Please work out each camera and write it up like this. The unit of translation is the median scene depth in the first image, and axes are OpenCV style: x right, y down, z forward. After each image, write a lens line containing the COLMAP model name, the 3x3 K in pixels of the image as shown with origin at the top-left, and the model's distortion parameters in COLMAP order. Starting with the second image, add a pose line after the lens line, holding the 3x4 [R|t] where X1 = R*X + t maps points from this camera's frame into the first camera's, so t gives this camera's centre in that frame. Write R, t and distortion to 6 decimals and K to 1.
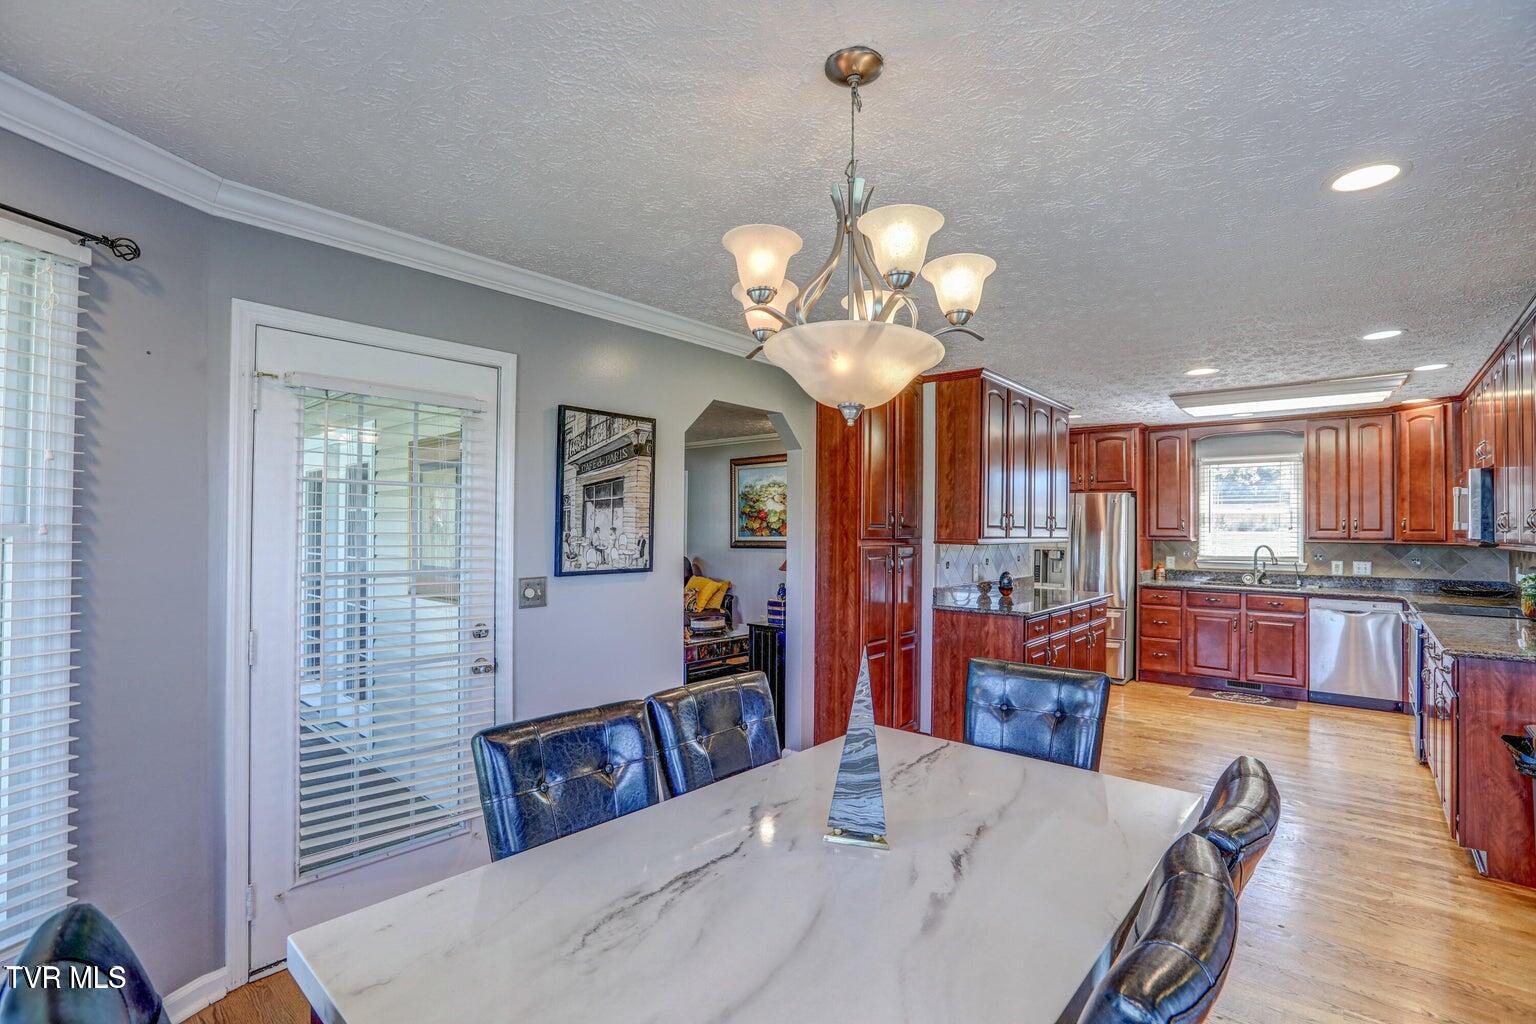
lens RADIAL K [[698.2, 0, 771.2], [0, 698.2, 521.5], [0, 0, 1]] dist [-0.026632, 0.005050]
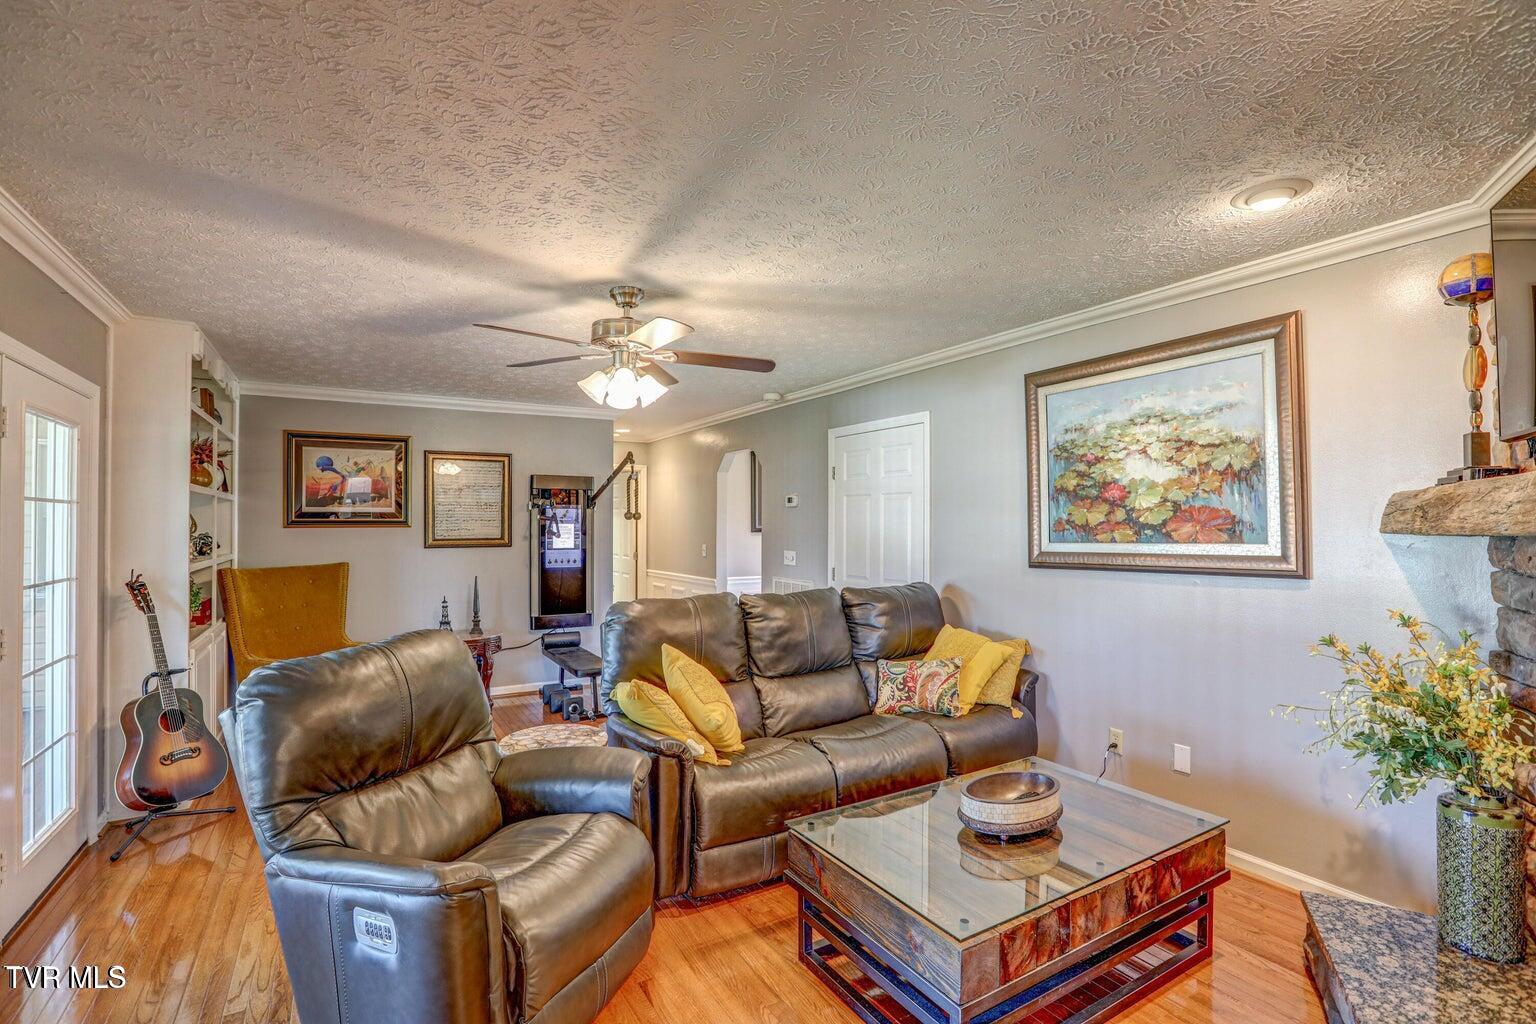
lens RADIAL K [[698.2, 0, 768.1], [0, 698.2, 514.0], [0, 0, 1]] dist [-0.026632, 0.005050]
pose [[0.948963, -0.015501, -0.315005, -0.078194], [0.013530, 0.999873, -0.008442, 0.004290], [0.315096, 0.003749, 0.949052, 0.527010]]
